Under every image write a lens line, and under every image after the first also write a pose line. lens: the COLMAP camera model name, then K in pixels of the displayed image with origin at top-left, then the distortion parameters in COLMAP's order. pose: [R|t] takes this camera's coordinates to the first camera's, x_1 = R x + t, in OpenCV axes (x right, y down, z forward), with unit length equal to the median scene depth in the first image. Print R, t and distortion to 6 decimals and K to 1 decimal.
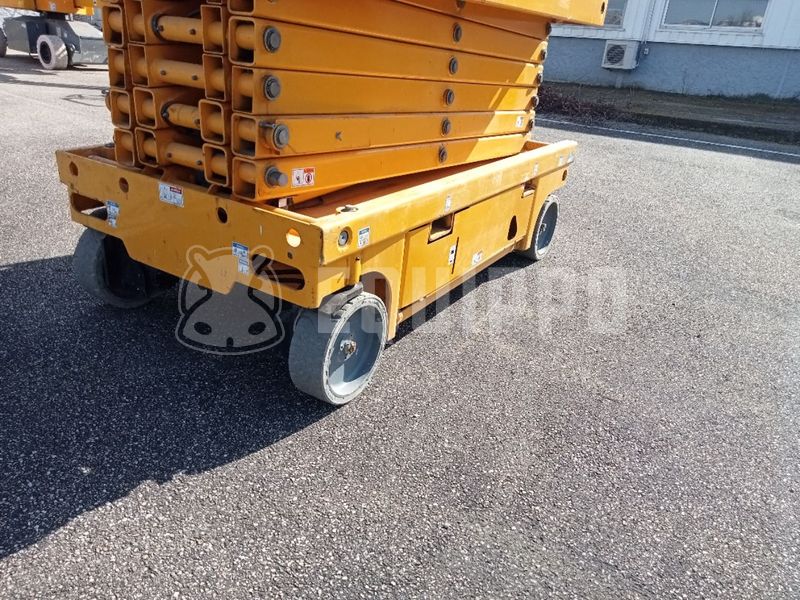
lens RADIAL K [[590.5, 0, 400.0], [0, 590.5, 300.0], [0, 0, 1]] dist [0.010820, 0.000707]
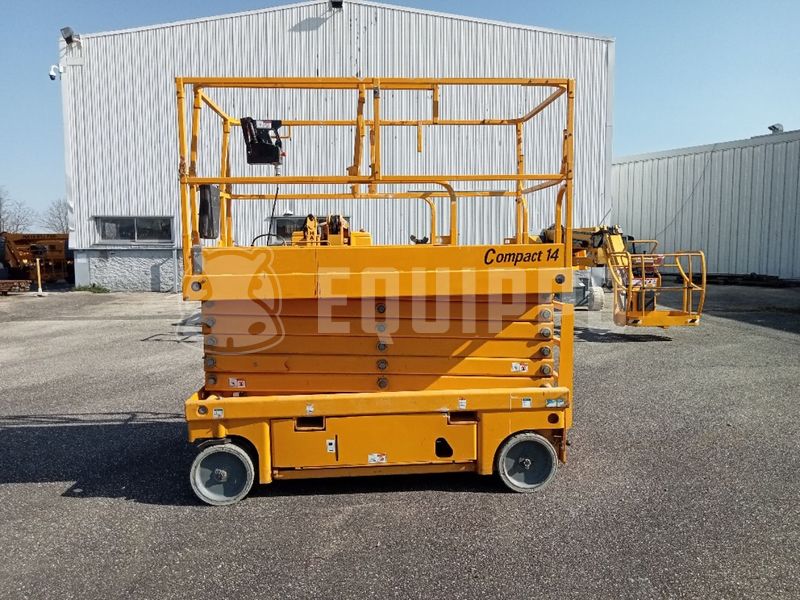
lens RADIAL K [[590.5, 0, 400.0], [0, 590.5, 300.0], [0, 0, 1]] dist [0.010820, 0.000707]
pose [[0.577509, -0.027360, -0.815926, 1.681422], [-0.273392, 0.935249, -0.224867, -0.157234], [0.769247, 0.352931, 0.532635, 0.232059]]
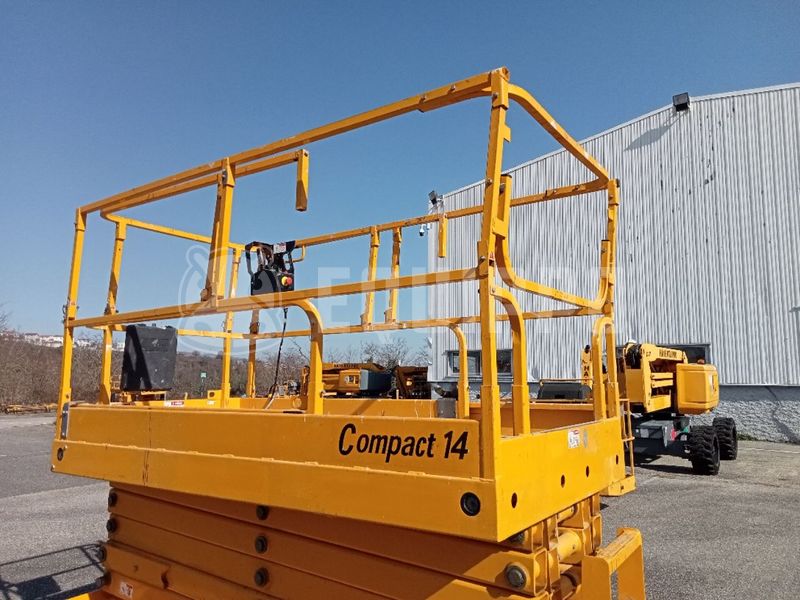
lens RADIAL K [[590.5, 0, 400.0], [0, 590.5, 300.0], [0, 0, 1]] dist [0.010820, 0.000707]
pose [[-0.060207, -0.225804, -0.972310, 1.313929], [-0.406622, 0.895141, -0.182704, -0.805788], [0.911610, 0.384363, -0.145711, 1.452372]]
